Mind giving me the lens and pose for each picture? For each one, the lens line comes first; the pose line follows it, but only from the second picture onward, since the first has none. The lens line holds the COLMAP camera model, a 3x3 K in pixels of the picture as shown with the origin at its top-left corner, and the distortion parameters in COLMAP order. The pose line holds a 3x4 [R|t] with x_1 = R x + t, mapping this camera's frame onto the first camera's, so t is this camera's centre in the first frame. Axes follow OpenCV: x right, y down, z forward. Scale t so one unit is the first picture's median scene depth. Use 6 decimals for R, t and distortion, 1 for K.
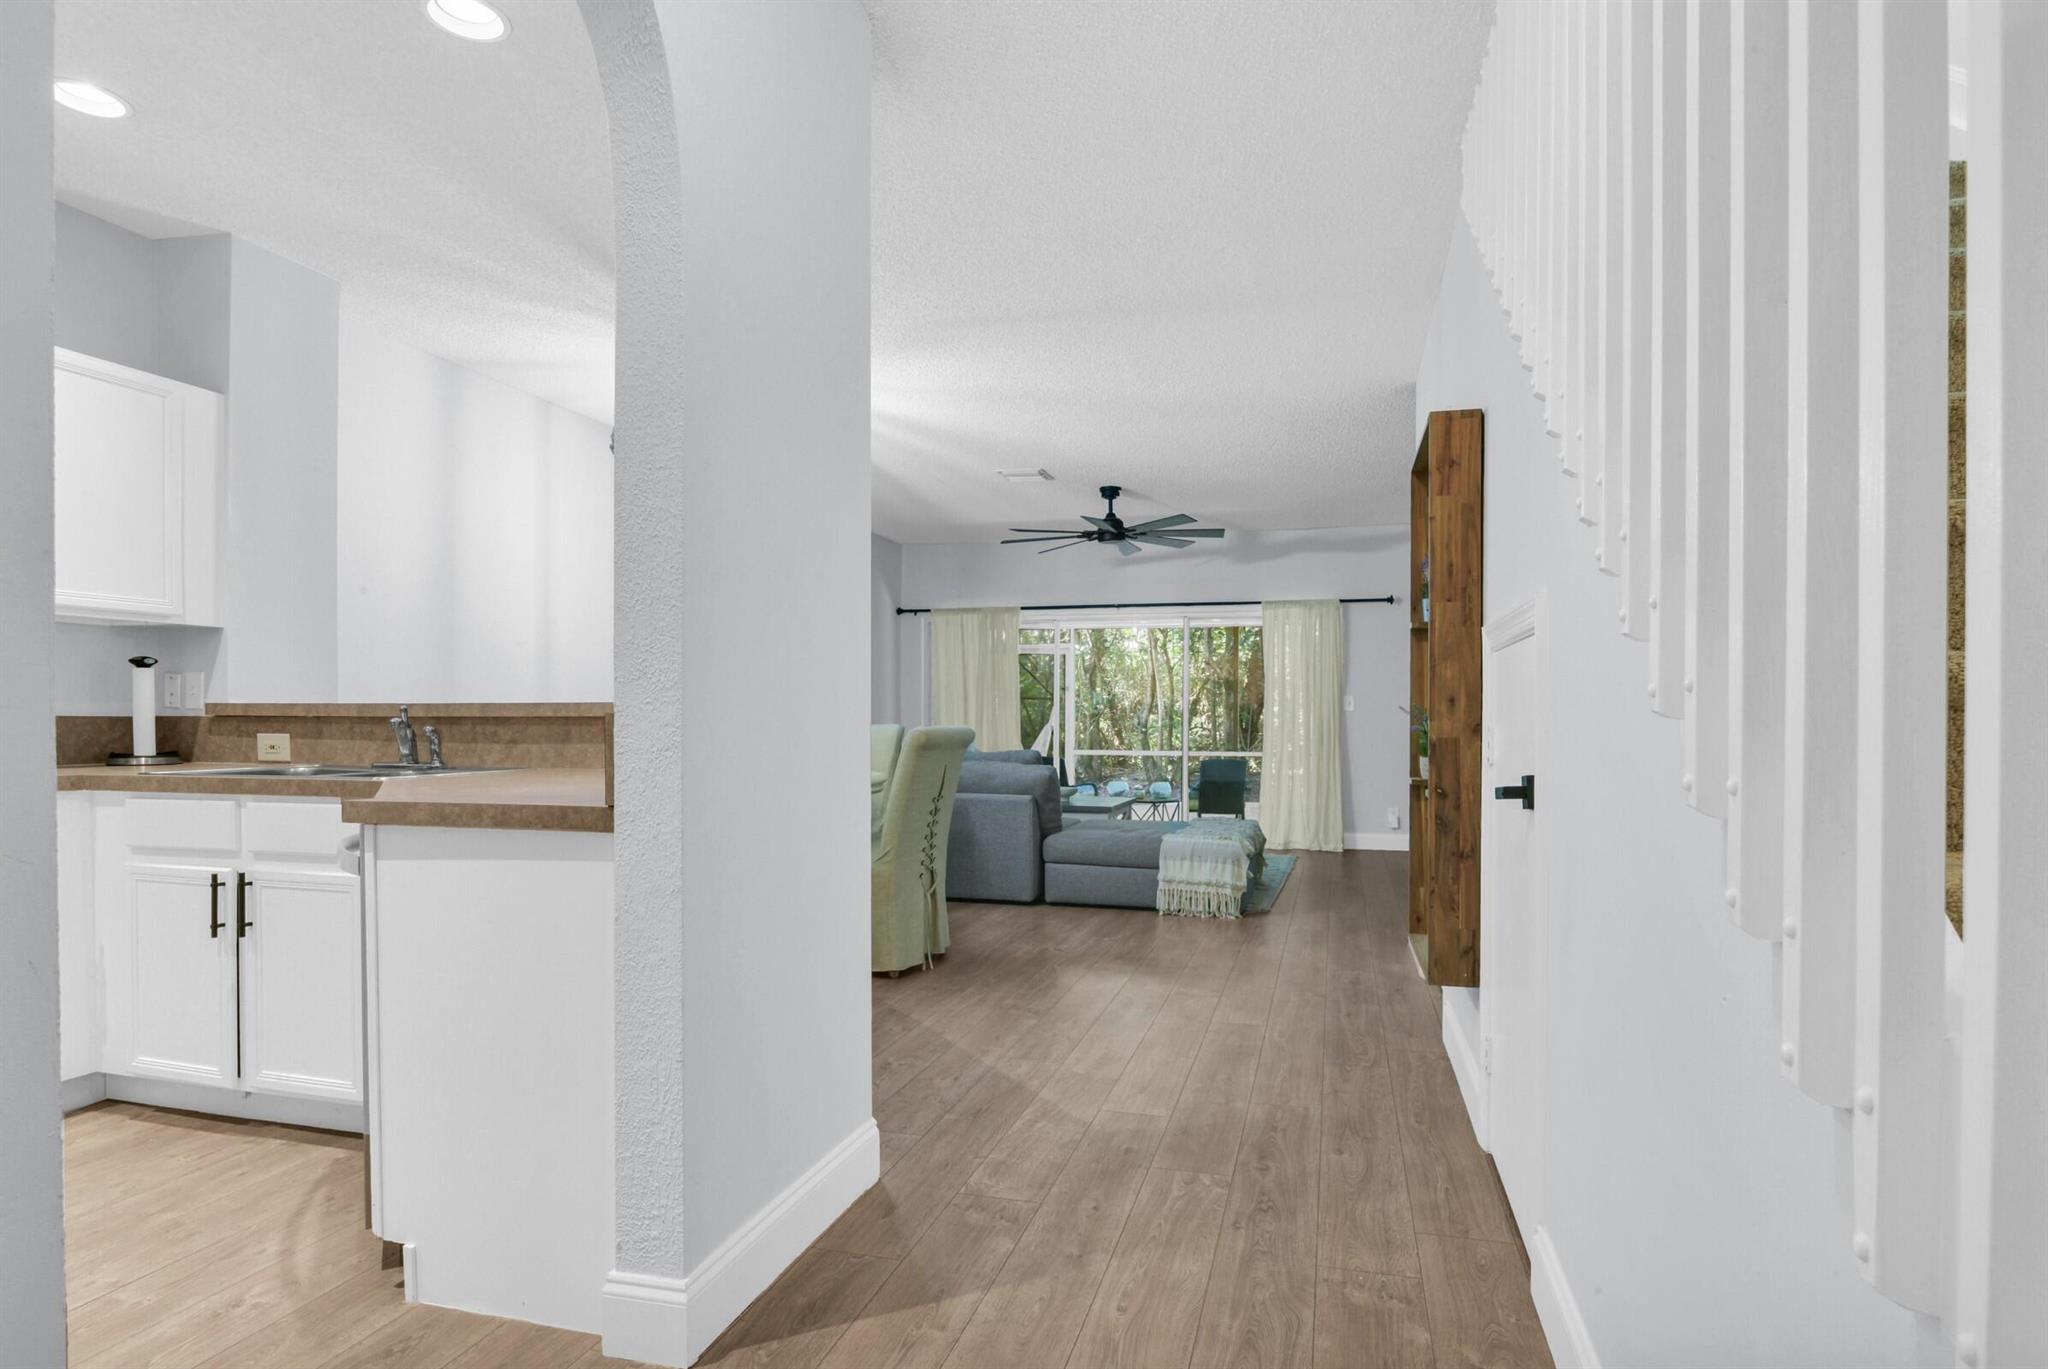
lens RADIAL K [[1099.7, 0, 1049.7], [0, 1099.7, 736.9], [0, 0, 1]] dist [-0.012394, -0.001334]
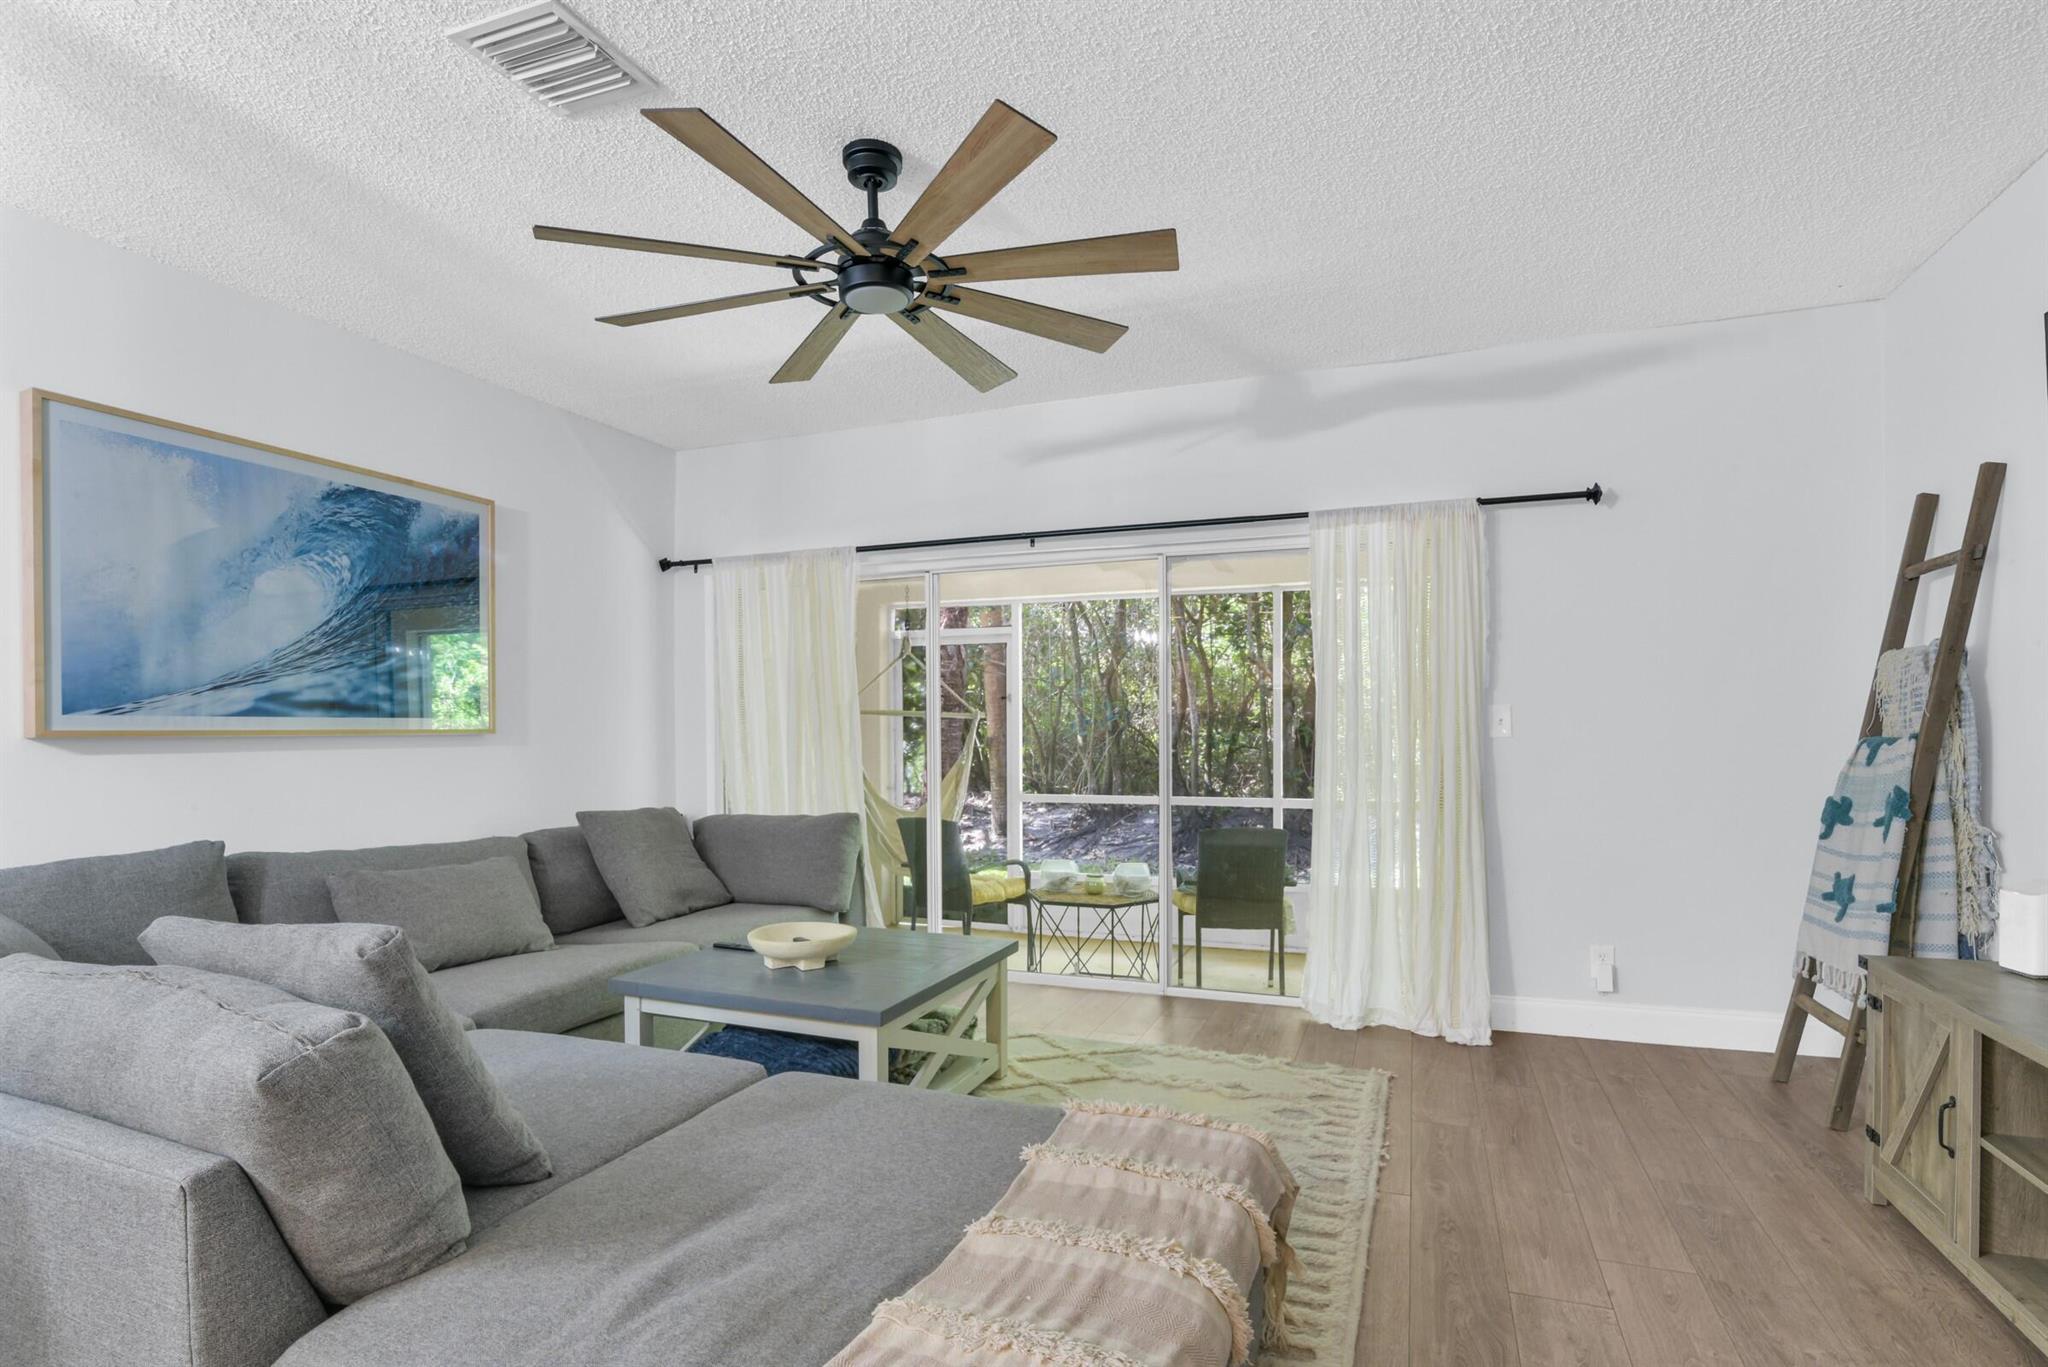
lens RADIAL K [[982.8, 0, 1057.2], [0, 982.8, 734.5], [0, 0, 1]] dist [-0.021295, 0.002550]
pose [[0.995875, -0.007585, -0.090416, 0.183811], [0.006744, 0.999931, -0.009610, -0.033578], [0.090483, 0.008961, 0.995858, 0.855110]]
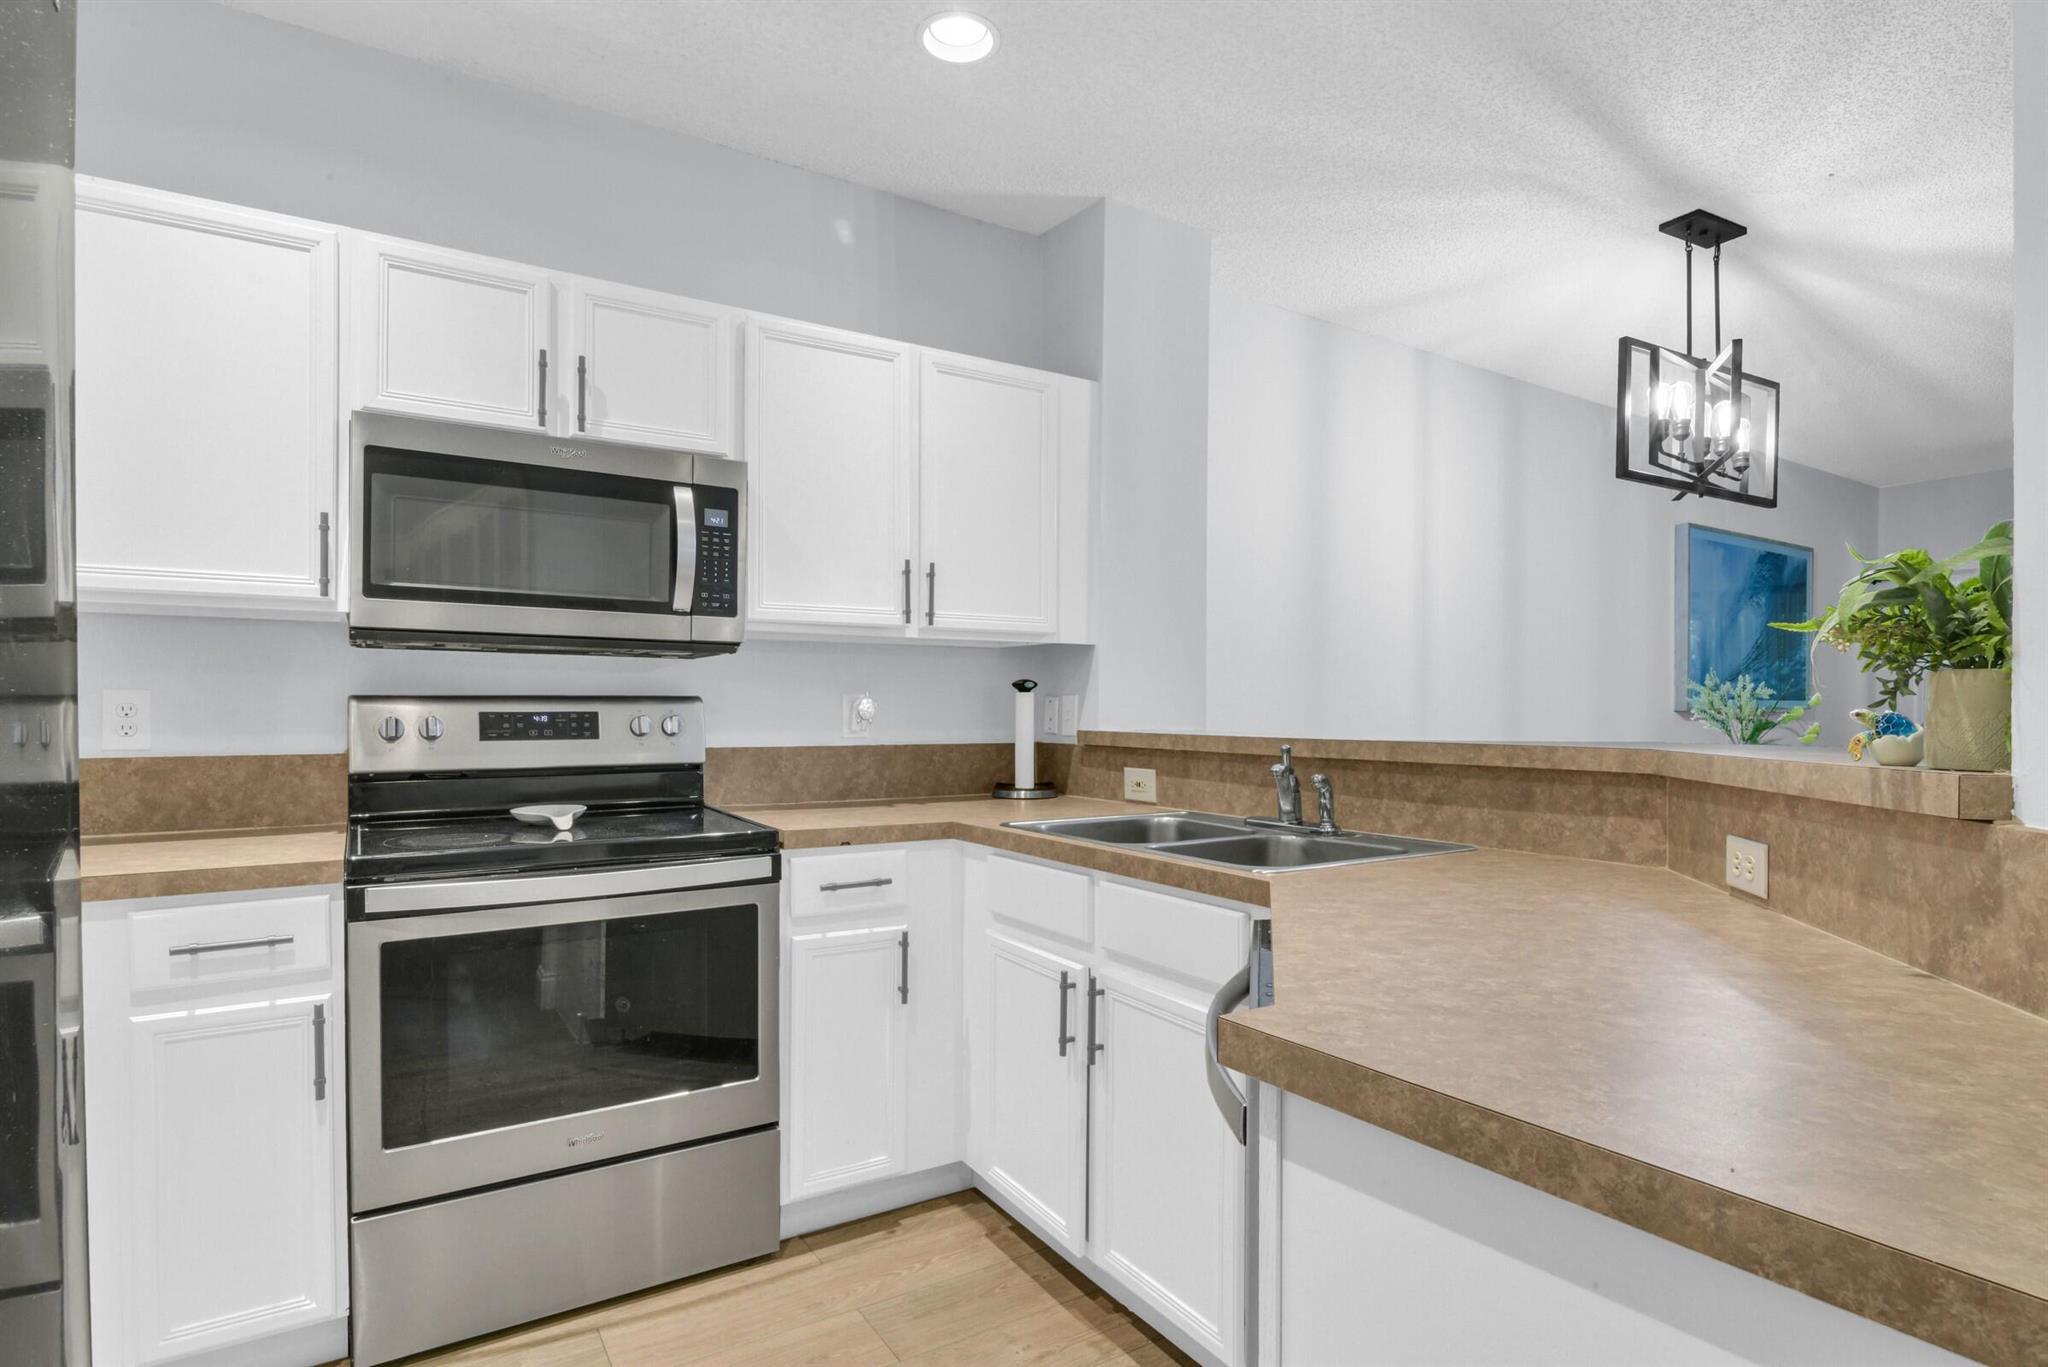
lens RADIAL K [[1047.0, 0, 1017.0], [0, 1047.0, 721.0], [0, 0, 1]] dist [-0.012768, -0.000671]
pose [[0.729764, 0.006650, -0.683667, -0.134580], [-0.011559, 0.999930, -0.002612, -0.021391], [0.683602, 0.009809, 0.729790, 0.204050]]
